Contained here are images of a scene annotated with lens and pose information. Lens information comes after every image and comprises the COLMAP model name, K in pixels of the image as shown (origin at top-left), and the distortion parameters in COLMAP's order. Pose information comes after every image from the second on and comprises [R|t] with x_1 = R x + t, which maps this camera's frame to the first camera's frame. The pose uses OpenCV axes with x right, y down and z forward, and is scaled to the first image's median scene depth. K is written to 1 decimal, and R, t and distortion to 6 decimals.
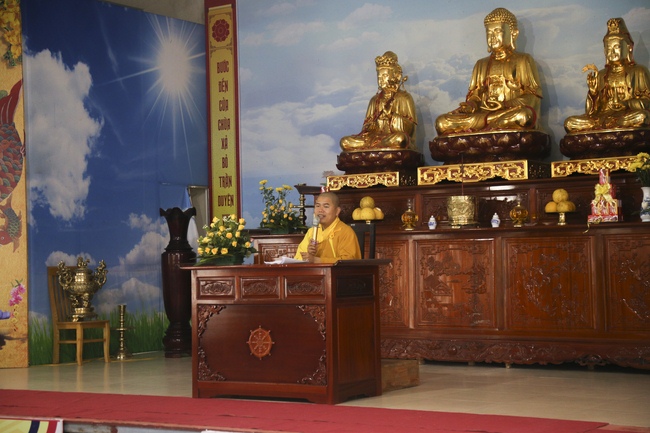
lens RADIAL K [[1252.4, 0, 326.5], [0, 1252.4, 216.1], [0, 0, 1]] dist [0.337683, 0.000000]
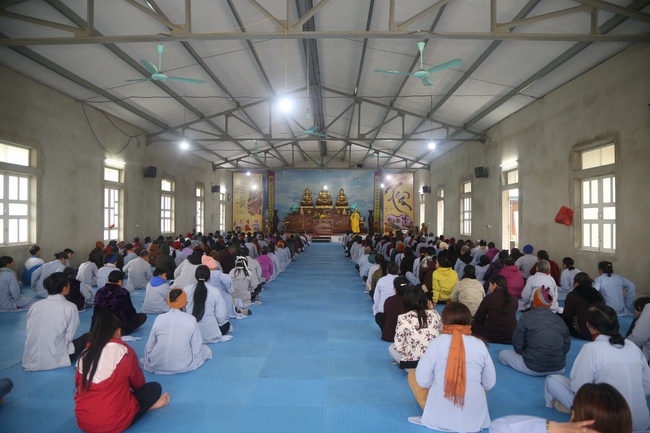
lens RADIAL K [[461.9, 0, 326.9], [0, 461.9, 218.0], [0, 0, 1]] dist [-0.055792, 0.027417]
pose [[0.847208, 0.030882, 0.530363, -1.206132], [-0.044556, 0.998922, 0.013010, -0.006299], [-0.529390, -0.034653, 0.847671, -1.206890]]
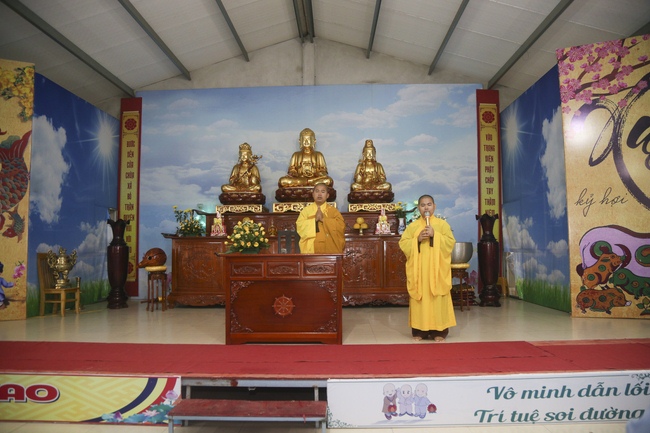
lens RADIAL K [[461.9, 0, 324.3], [0, 461.9, 217.1], [0, 0, 1]] dist [-0.055792, 0.027417]
pose [[0.855944, 0.050621, 0.514585, -0.207034], [-0.027563, 0.998248, -0.052352, 0.015648], [-0.516334, 0.030627, 0.855840, 0.349143]]
